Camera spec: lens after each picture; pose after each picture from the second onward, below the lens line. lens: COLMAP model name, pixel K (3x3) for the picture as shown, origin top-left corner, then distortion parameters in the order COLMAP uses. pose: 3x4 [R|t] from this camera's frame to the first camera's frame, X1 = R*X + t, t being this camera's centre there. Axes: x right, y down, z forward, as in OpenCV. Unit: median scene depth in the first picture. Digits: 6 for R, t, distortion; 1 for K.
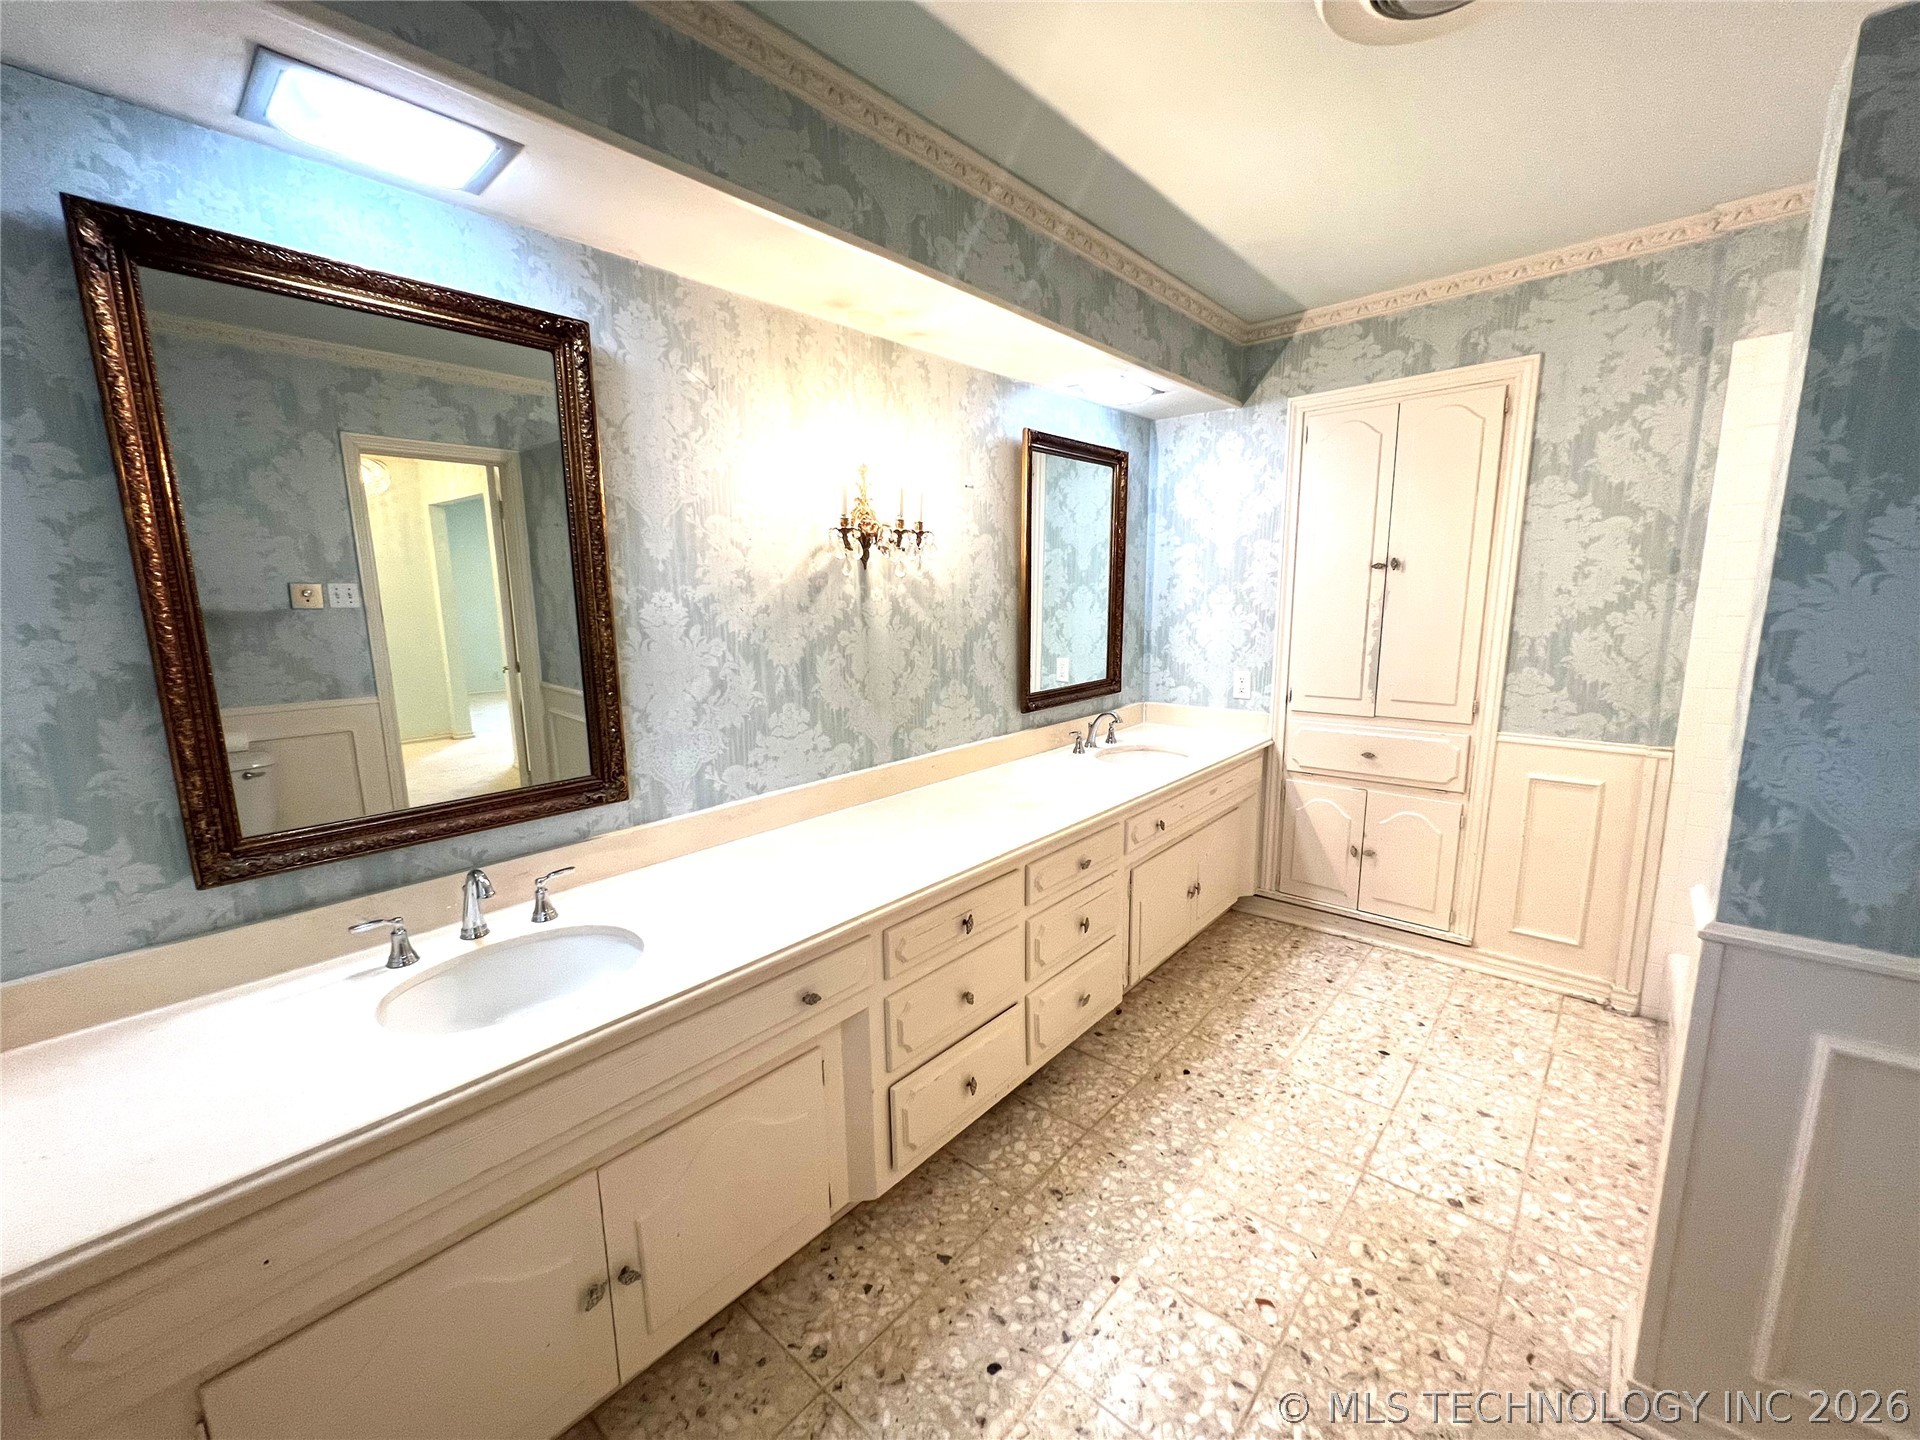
lens RADIAL K [[765.9, 0, 954.3], [0, 765.9, 722.5], [0, 0, 1]] dist [-0.002395, 0.000813]
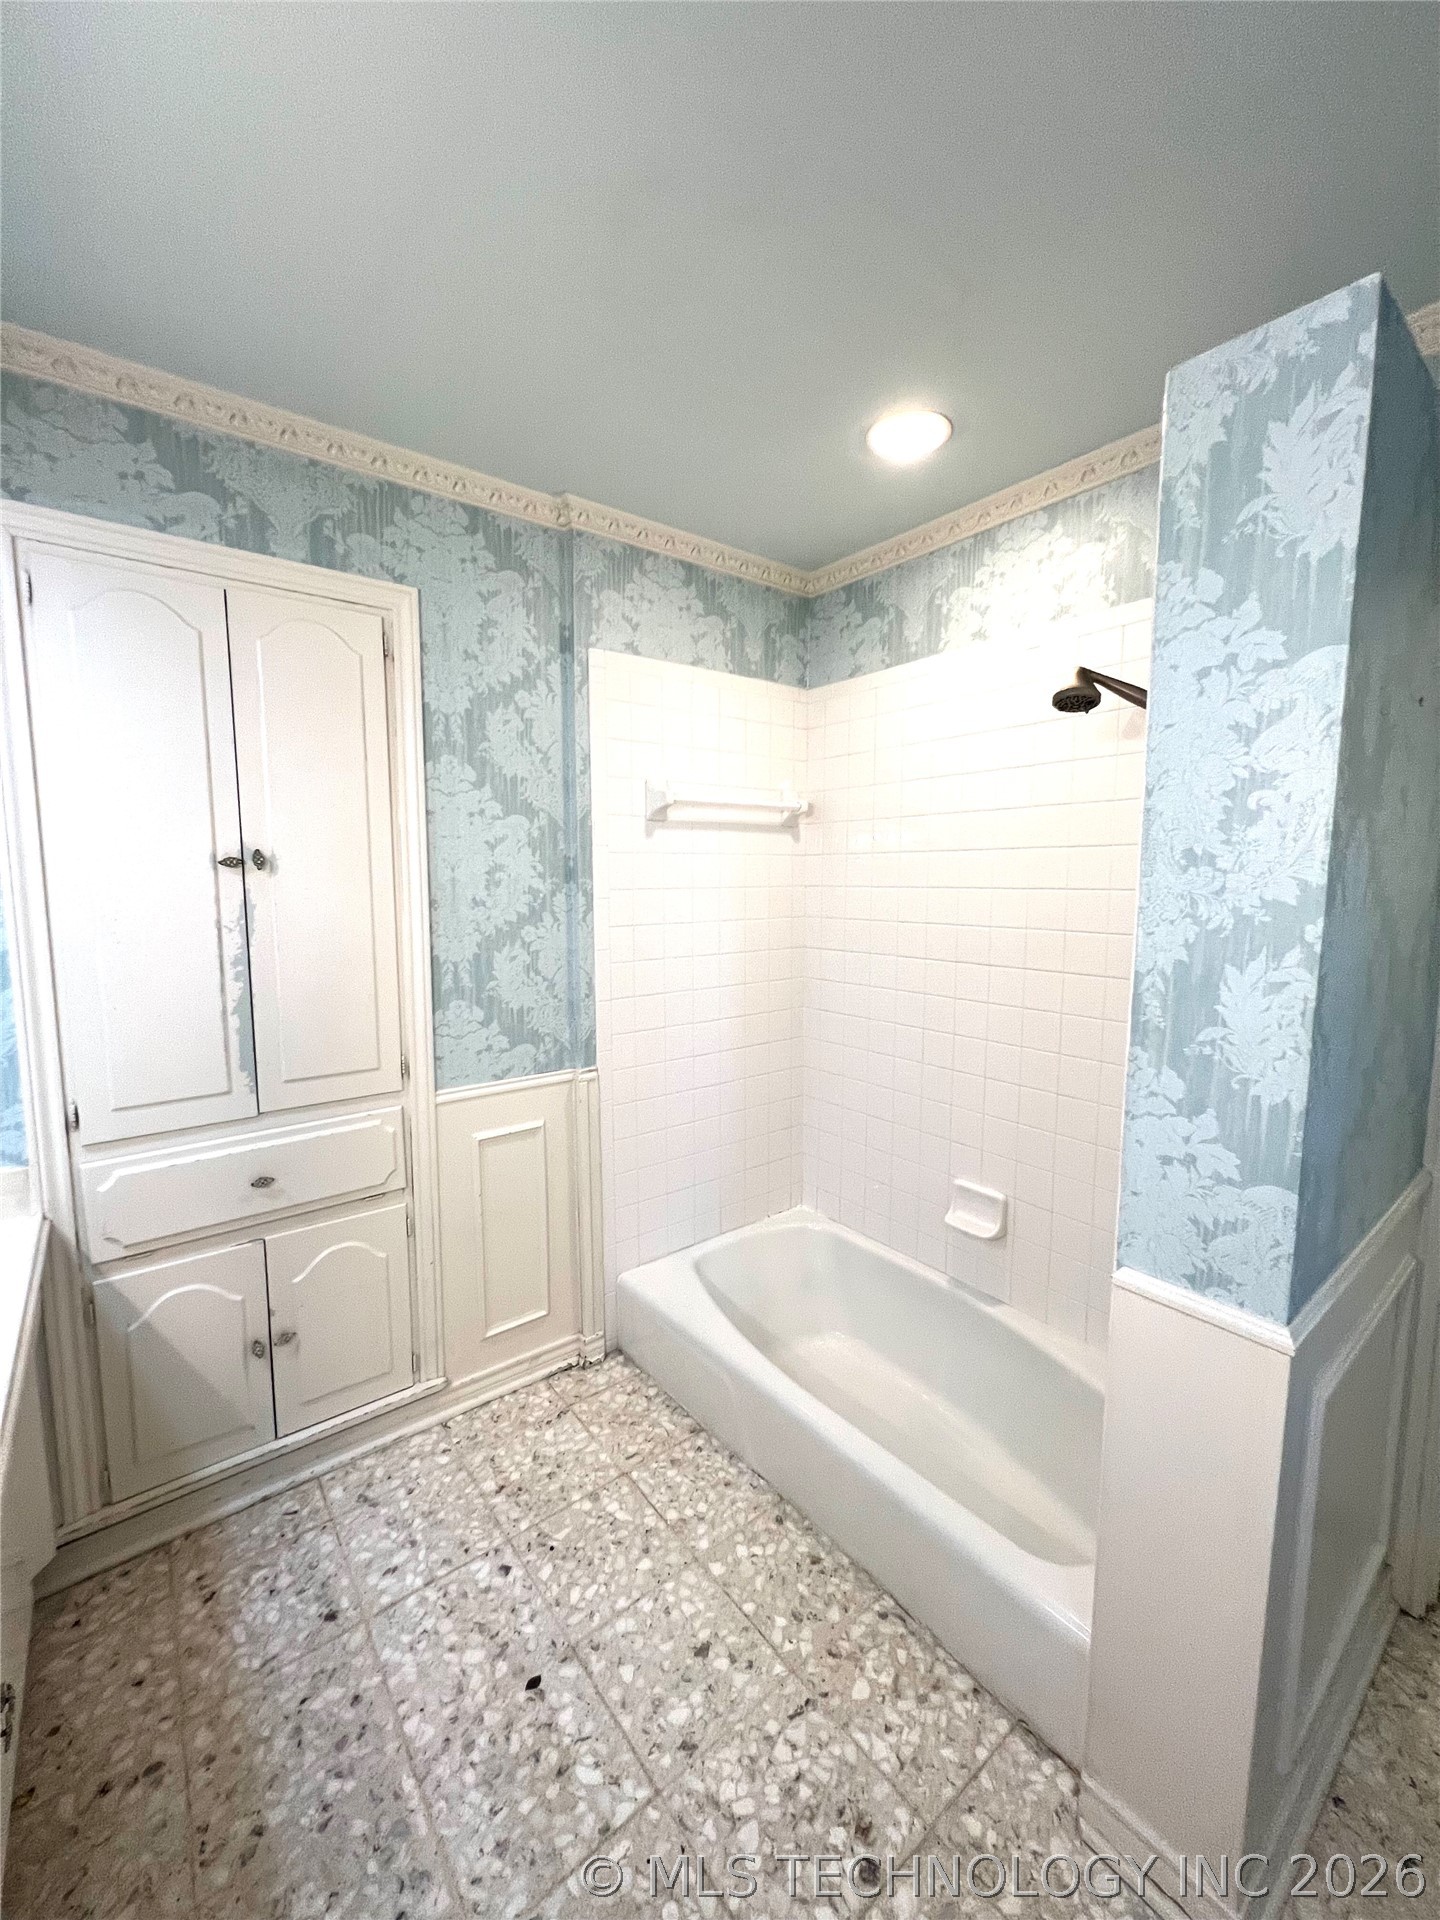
lens RADIAL K [[765.9, 0, 717.4], [0, 765.9, 959.1], [0, 0, 1]] dist [-0.002395, 0.000813]
pose [[0.182523, -0.089612, 0.979109, 0.054677], [0.163843, 0.984686, 0.059579, -0.118992], [-0.969454, 0.149546, 0.194410, 0.606439]]
